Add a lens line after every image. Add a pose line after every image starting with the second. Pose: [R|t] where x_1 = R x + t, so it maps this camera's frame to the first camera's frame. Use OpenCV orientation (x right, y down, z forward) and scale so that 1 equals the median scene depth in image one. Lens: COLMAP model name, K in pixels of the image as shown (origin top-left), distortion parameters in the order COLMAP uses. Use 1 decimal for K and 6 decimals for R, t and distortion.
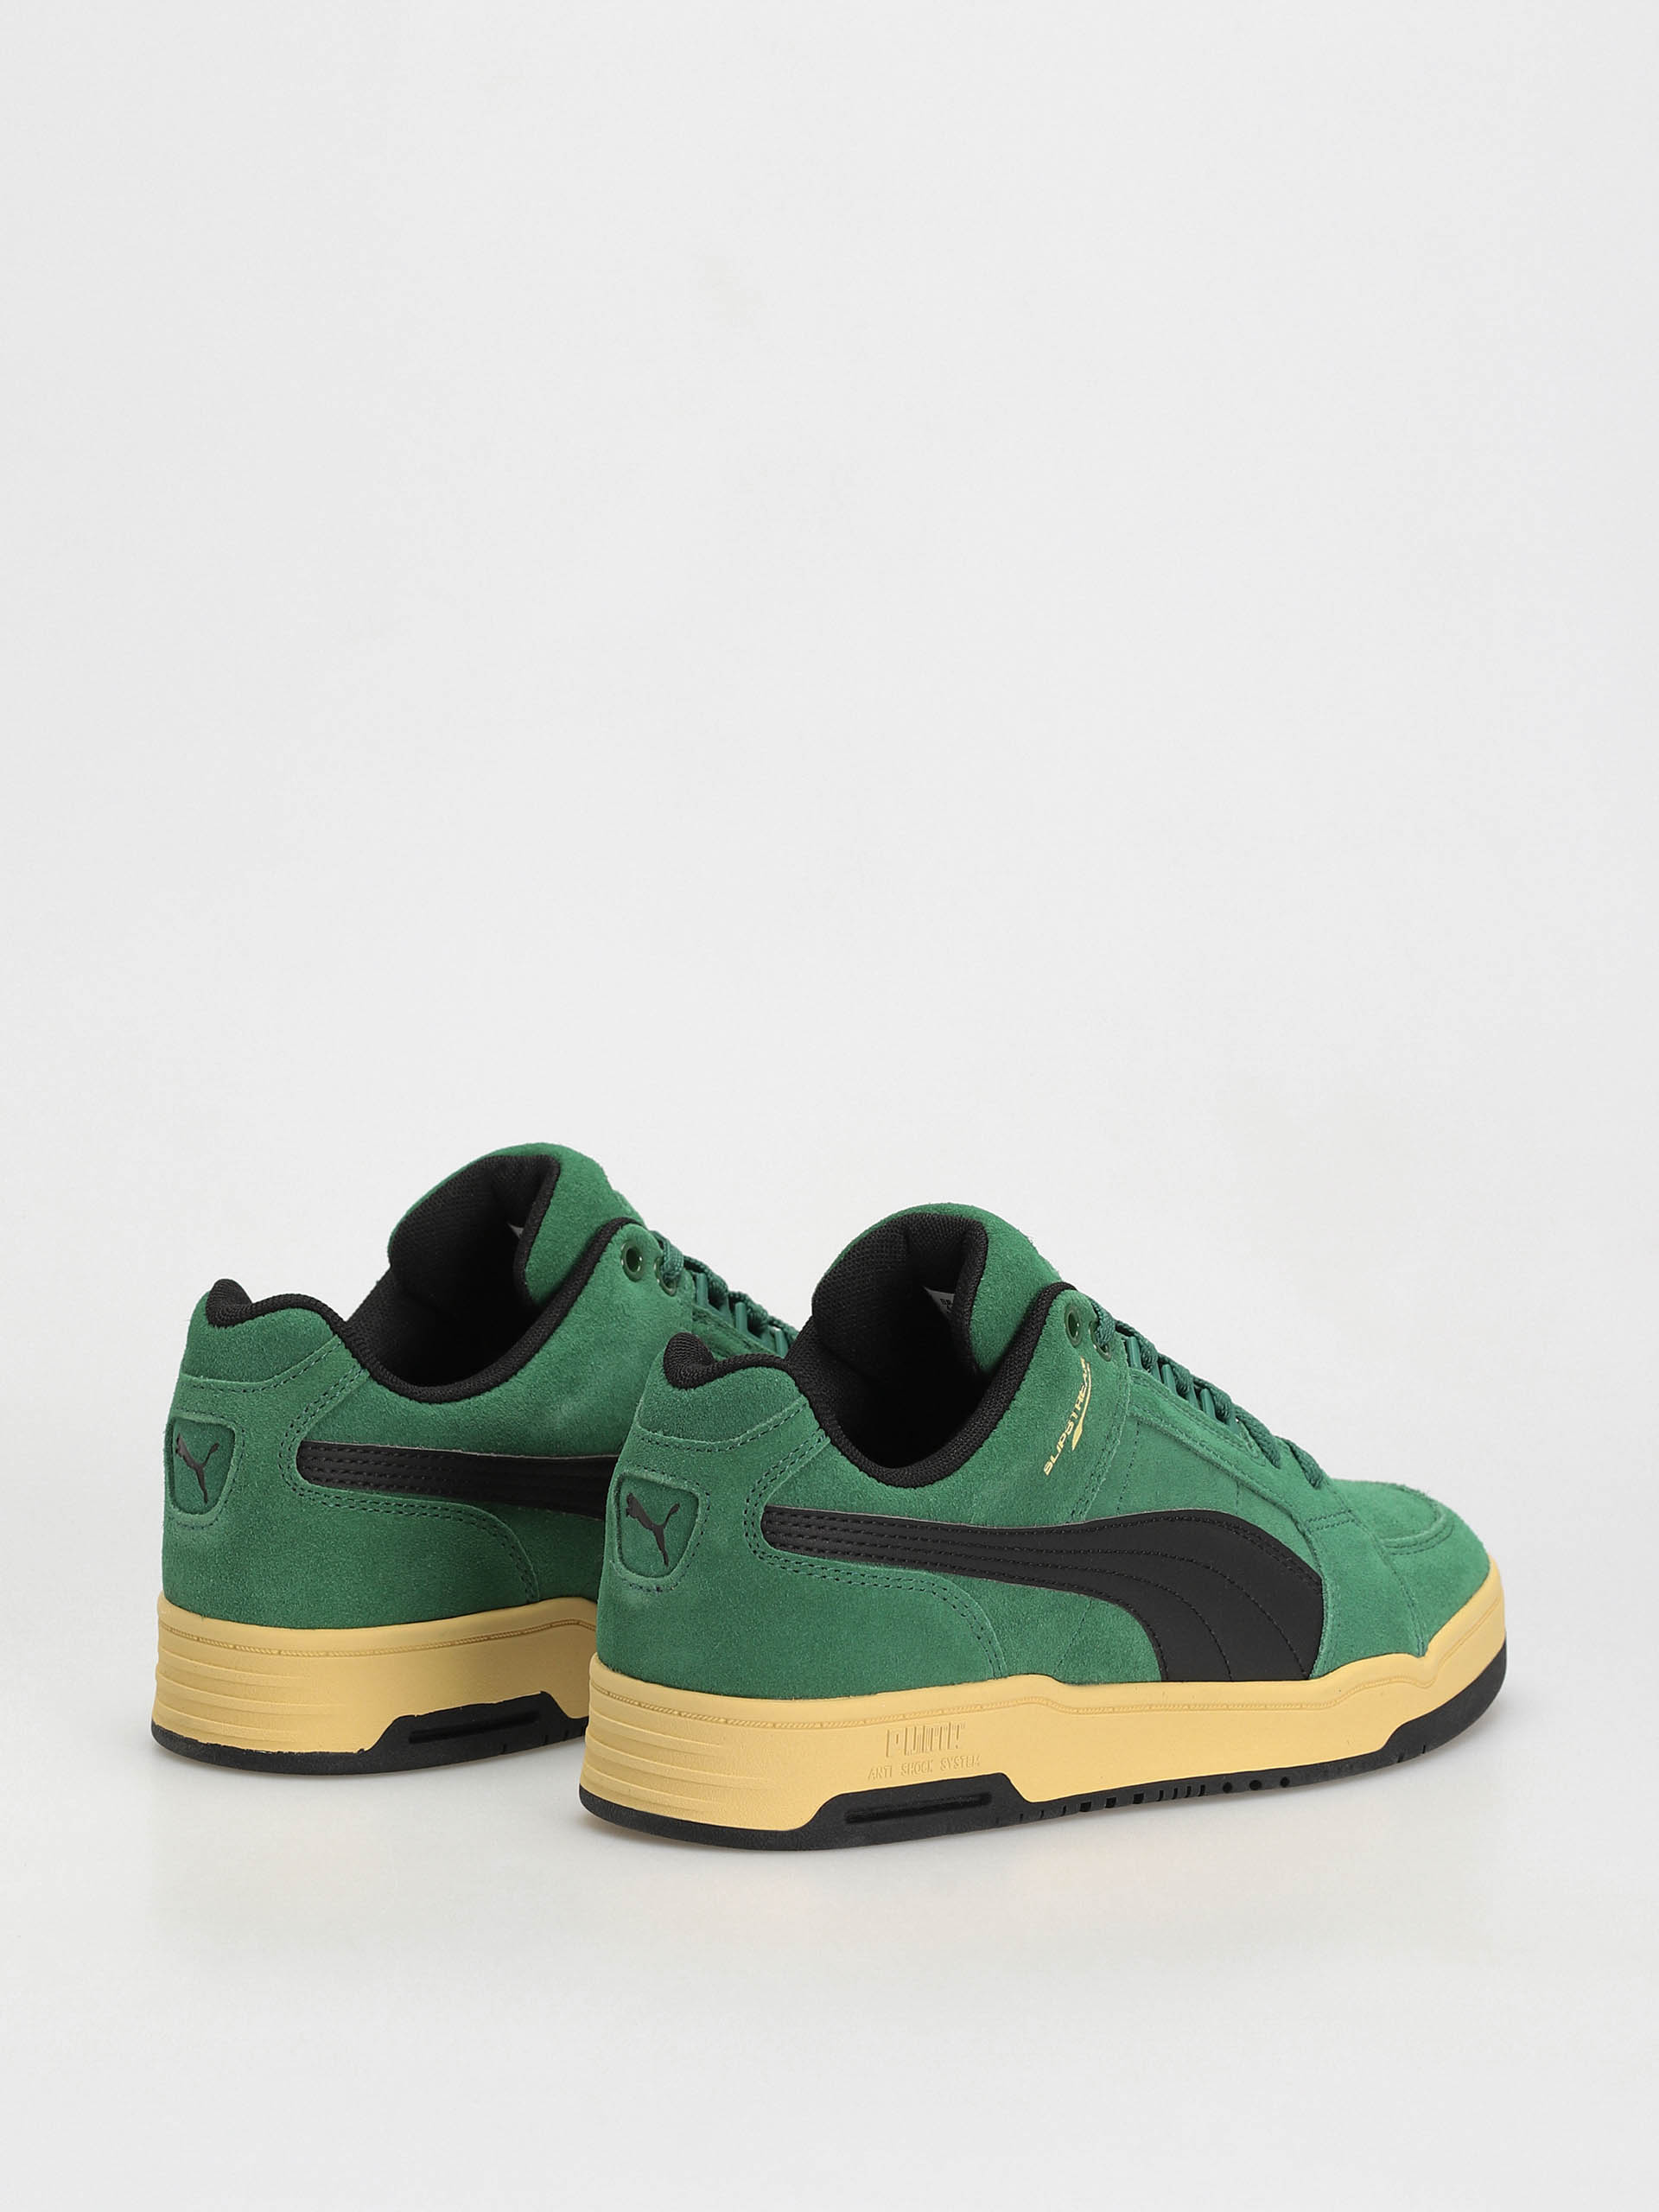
lens RADIAL K [[7079.5, 0, 829.5], [0, 7079.5, 1106.0], [0, 0, 1]] dist [0.076769, -1.026883]
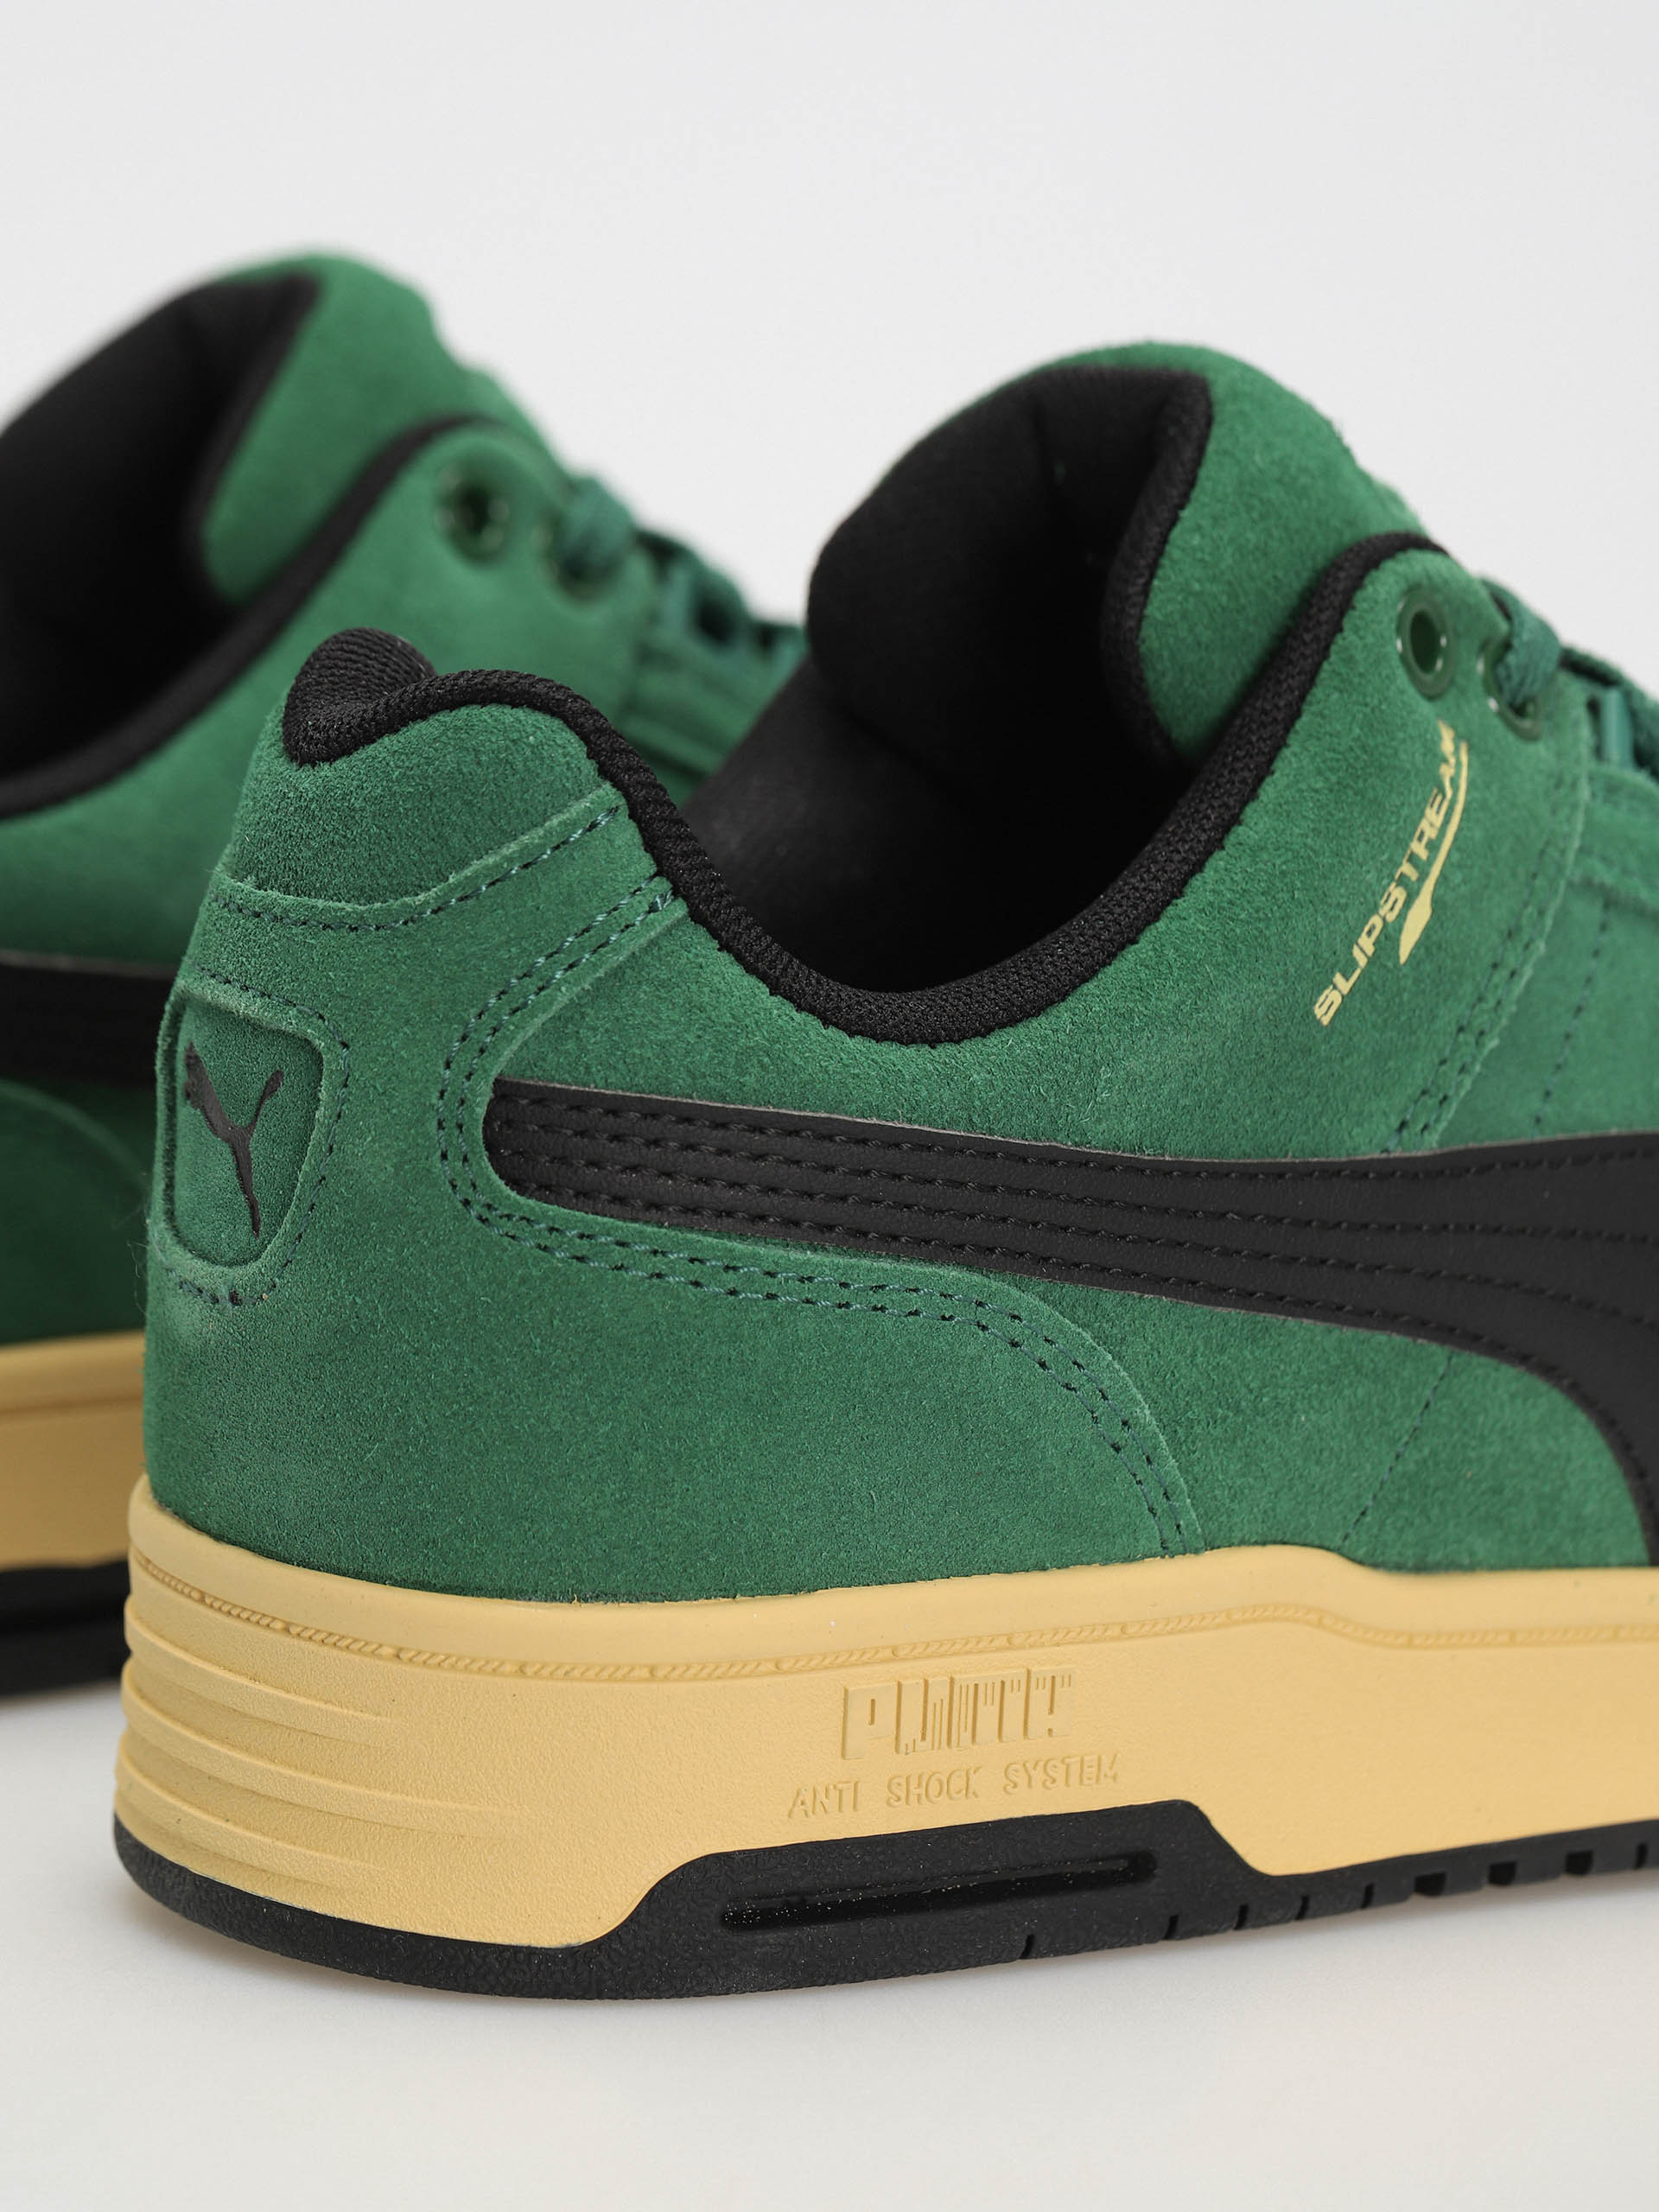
lens RADIAL K [[7079.5, 0, 829.5], [0, 7079.5, 1106.0], [0, 0, 1]] dist [0.076769, -1.026883]
pose [[0.986481, 0.023572, -0.162172, 0.066866], [-0.016191, 0.998778, 0.046688, 0.039534], [0.163074, -0.043431, 0.985657, 0.626449]]
